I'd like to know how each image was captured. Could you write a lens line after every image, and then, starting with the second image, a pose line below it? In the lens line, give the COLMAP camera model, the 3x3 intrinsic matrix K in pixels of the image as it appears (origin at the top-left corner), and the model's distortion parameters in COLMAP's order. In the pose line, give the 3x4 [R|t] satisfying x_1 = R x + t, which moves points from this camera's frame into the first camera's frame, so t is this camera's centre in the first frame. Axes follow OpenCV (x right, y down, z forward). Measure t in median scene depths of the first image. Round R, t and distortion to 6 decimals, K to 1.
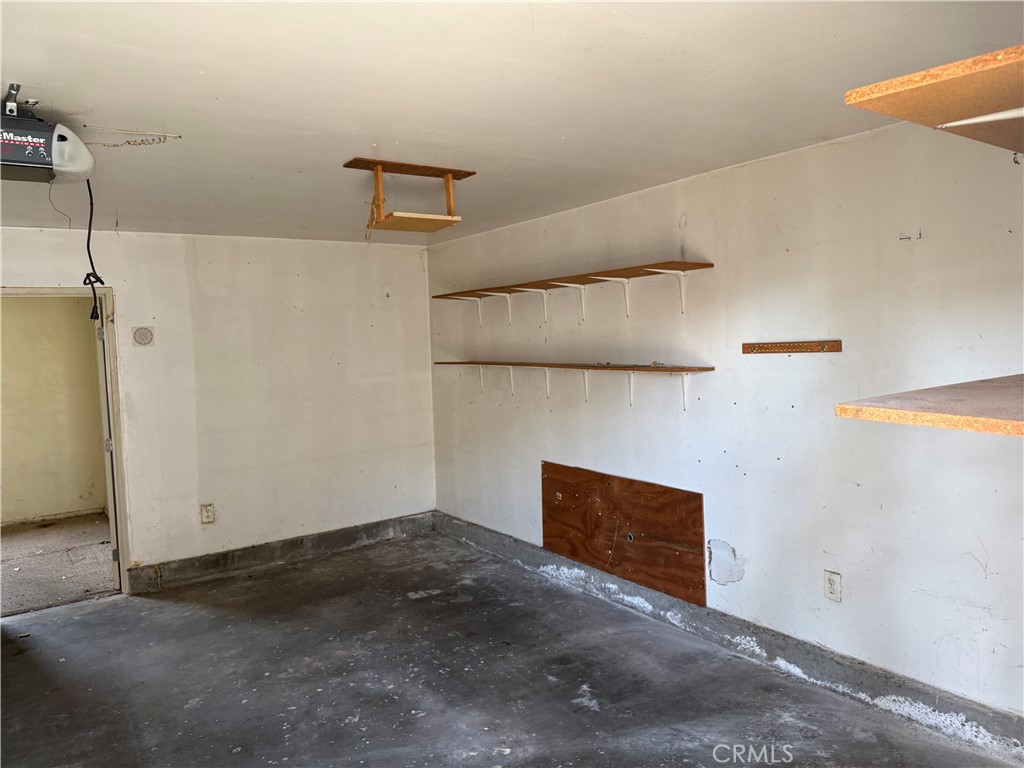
lens RADIAL K [[730.8, 0, 506.1], [0, 730.8, 382.0], [0, 0, 1]] dist [0.055544, -0.072184]
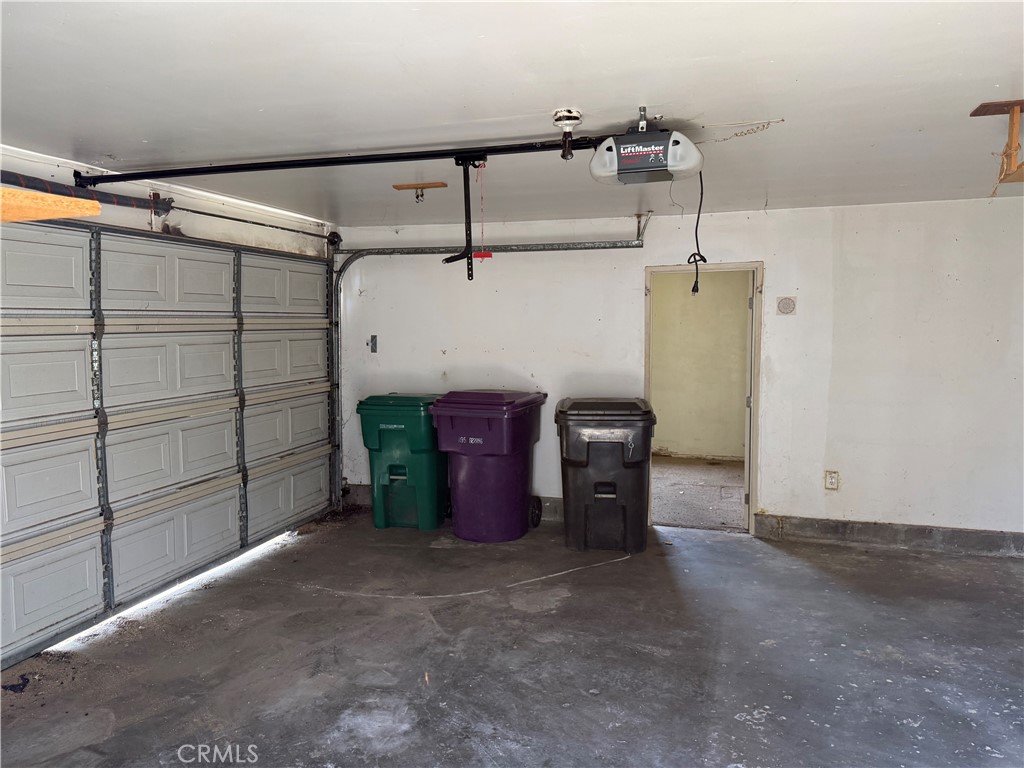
lens RADIAL K [[730.8, 0, 513.7], [0, 730.8, 384.9], [0, 0, 1]] dist [0.055544, -0.072184]
pose [[0.608434, 0.100554, -0.787209, 0.142120], [-0.064011, 0.994927, 0.077613, -0.005488], [0.791019, 0.003168, 0.611783, 0.026152]]
